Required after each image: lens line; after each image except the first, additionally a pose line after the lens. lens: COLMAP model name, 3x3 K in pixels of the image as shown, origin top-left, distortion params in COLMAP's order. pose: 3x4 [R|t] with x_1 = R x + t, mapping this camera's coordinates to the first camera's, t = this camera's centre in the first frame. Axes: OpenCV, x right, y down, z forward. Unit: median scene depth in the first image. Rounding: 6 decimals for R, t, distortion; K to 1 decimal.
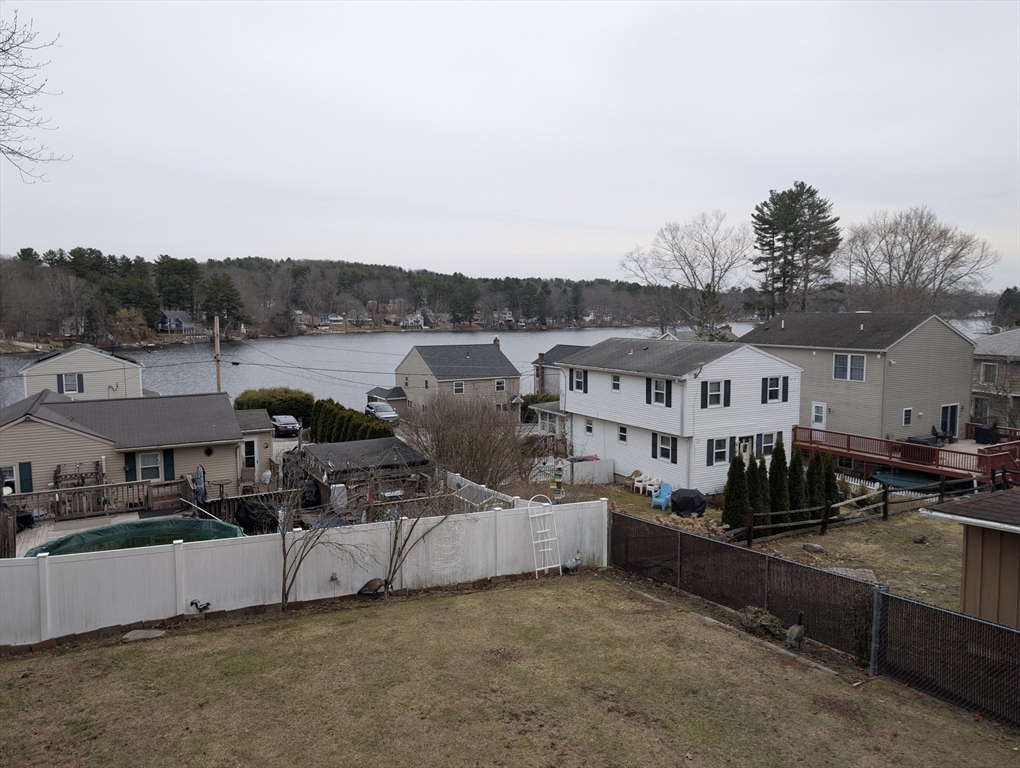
lens RADIAL K [[732.2, 0, 511.4], [0, 732.2, 380.3], [0, 0, 1]] dist [0.039561, -0.043523]
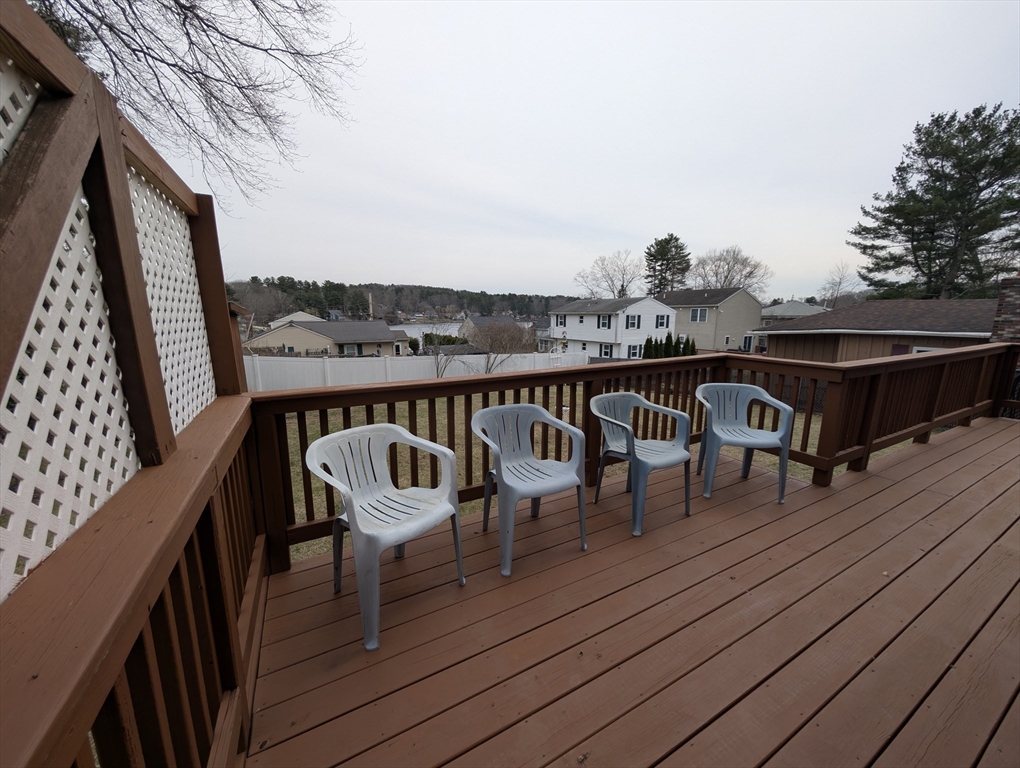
lens RADIAL K [[386.2, 0, 512.4], [0, 386.2, 386.6], [0, 0, 1]] dist [0.000849, 0.000345]
pose [[0.999994, 0.000400, 0.003476, -0.016461], [-0.000718, 0.995772, 0.091857, 0.032632], [-0.003425, -0.091859, 0.995766, -0.014659]]
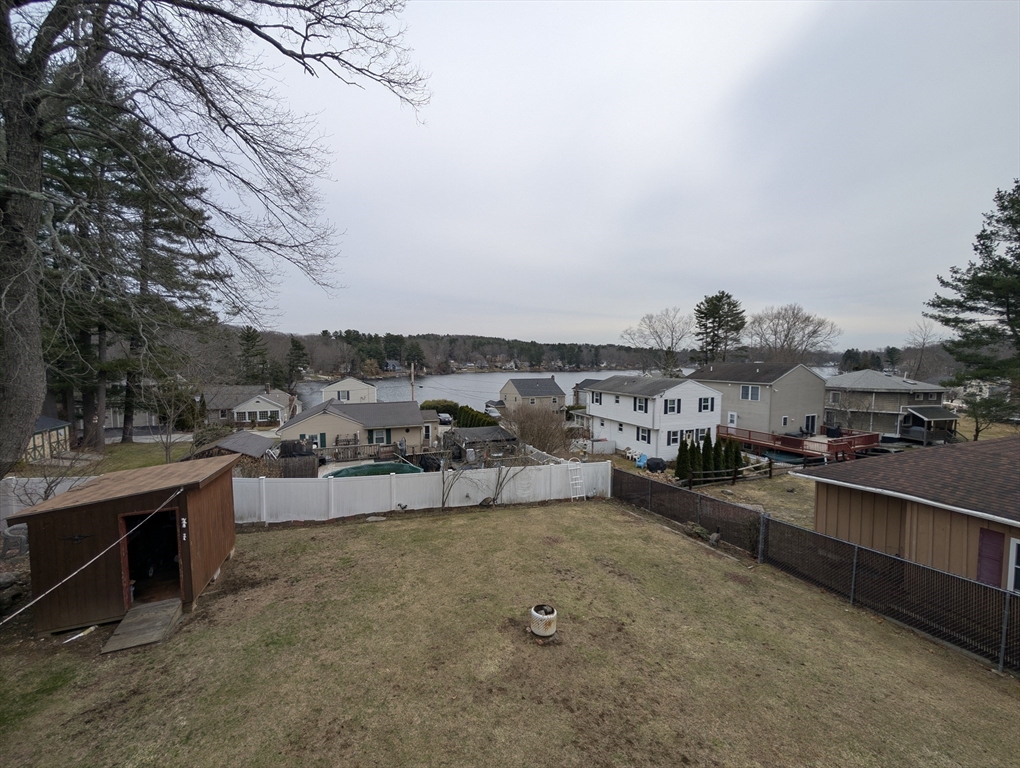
lens RADIAL K [[386.2, 0, 512.4], [0, 386.2, 386.6], [0, 0, 1]] dist [0.000849, 0.000345]
pose [[0.992102, 0.011802, -0.124881, 0.000485], [-0.015339, 0.999507, -0.027403, 0.000613], [0.124496, 0.029102, 0.991793, -0.002670]]
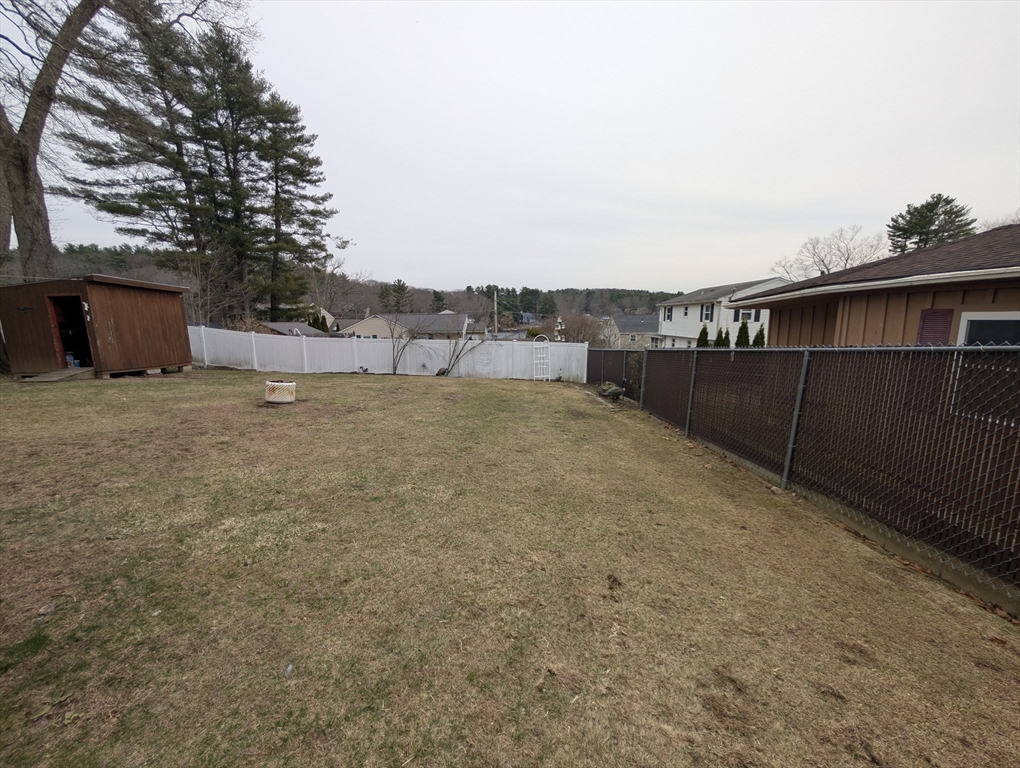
lens RADIAL K [[386.2, 0, 512.4], [0, 386.2, 386.6], [0, 0, 1]] dist [0.000849, 0.000345]
pose [[0.884580, 0.077482, -0.459908, 0.078187], [-0.038908, 0.994926, 0.092783, 0.038122], [0.464763, -0.064179, 0.883106, 0.033016]]
